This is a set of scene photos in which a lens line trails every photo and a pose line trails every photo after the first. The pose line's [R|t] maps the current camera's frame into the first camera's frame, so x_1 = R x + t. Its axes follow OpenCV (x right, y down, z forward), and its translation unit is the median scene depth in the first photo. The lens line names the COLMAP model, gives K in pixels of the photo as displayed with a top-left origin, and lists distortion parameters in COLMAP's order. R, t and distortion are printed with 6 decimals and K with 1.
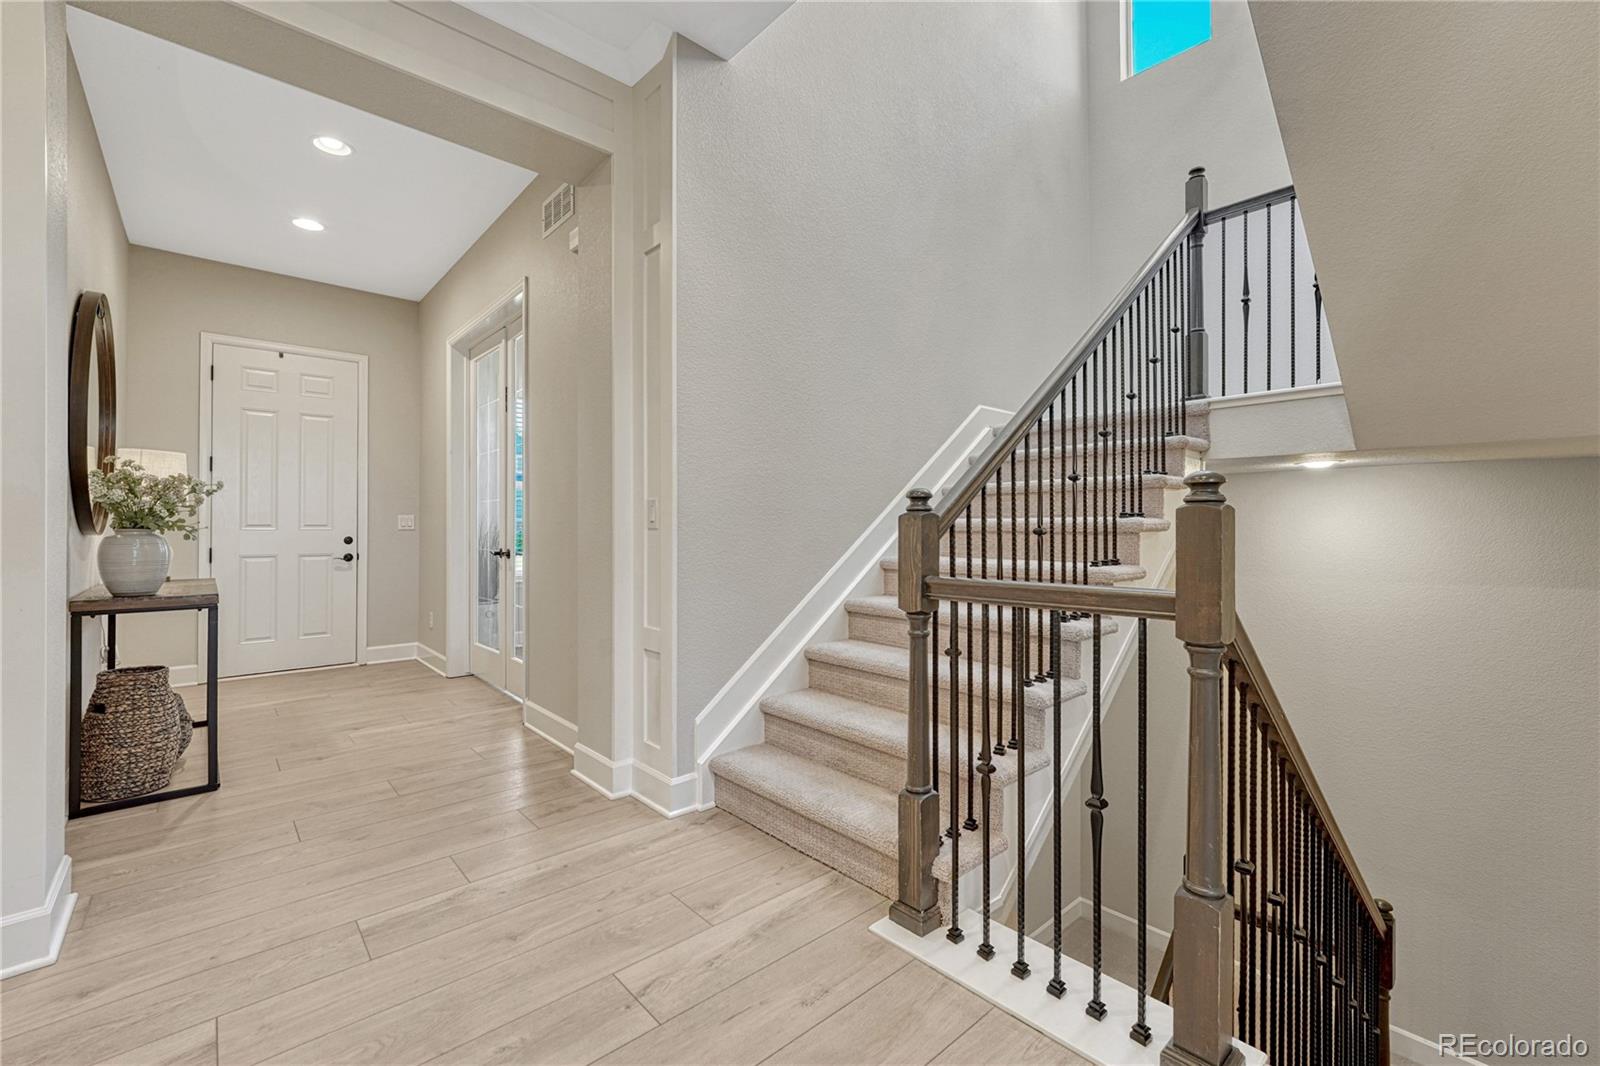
lens RADIAL K [[668.3, 0, 796.4], [0, 668.3, 529.0], [0, 0, 1]] dist [-0.008416, -0.000666]
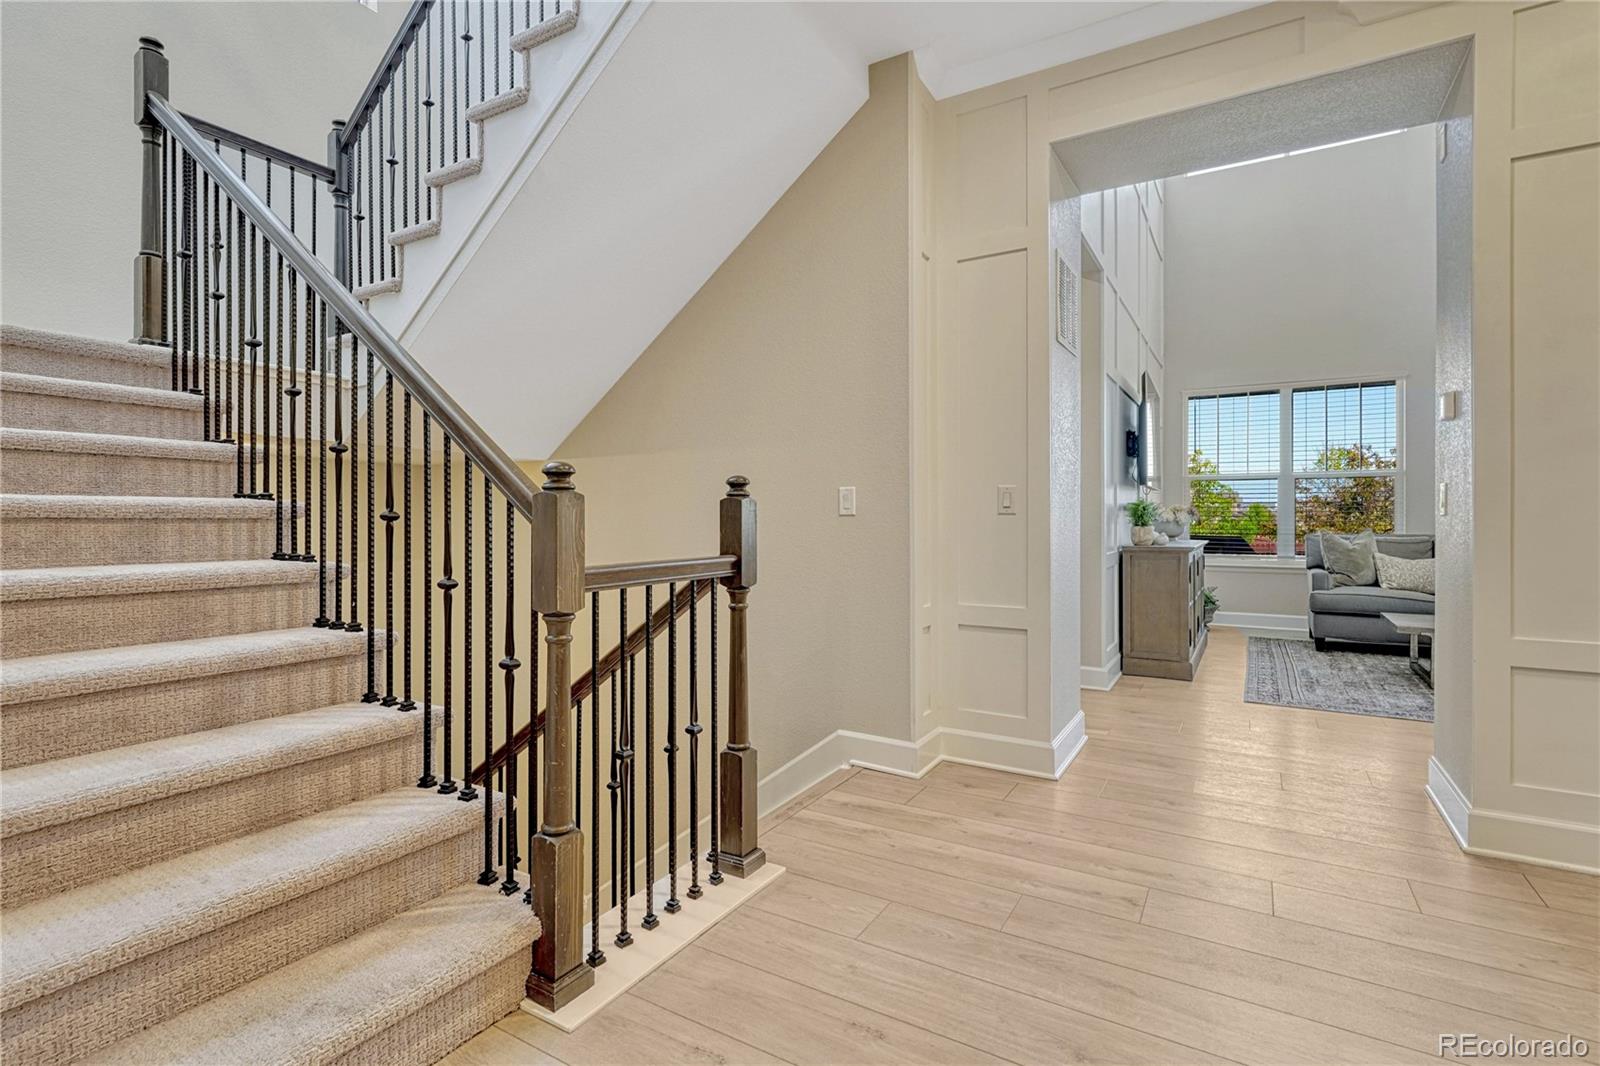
lens RADIAL K [[761.8, 0, 799.2], [0, 761.8, 517.5], [0, 0, 1]] dist [0.015568, -0.000097]
pose [[-0.302537, 0.005837, 0.953120, -0.872015], [0.001270, 0.999983, -0.005721, 0.011875], [-0.953137, -0.000520, -0.302539, 1.081088]]
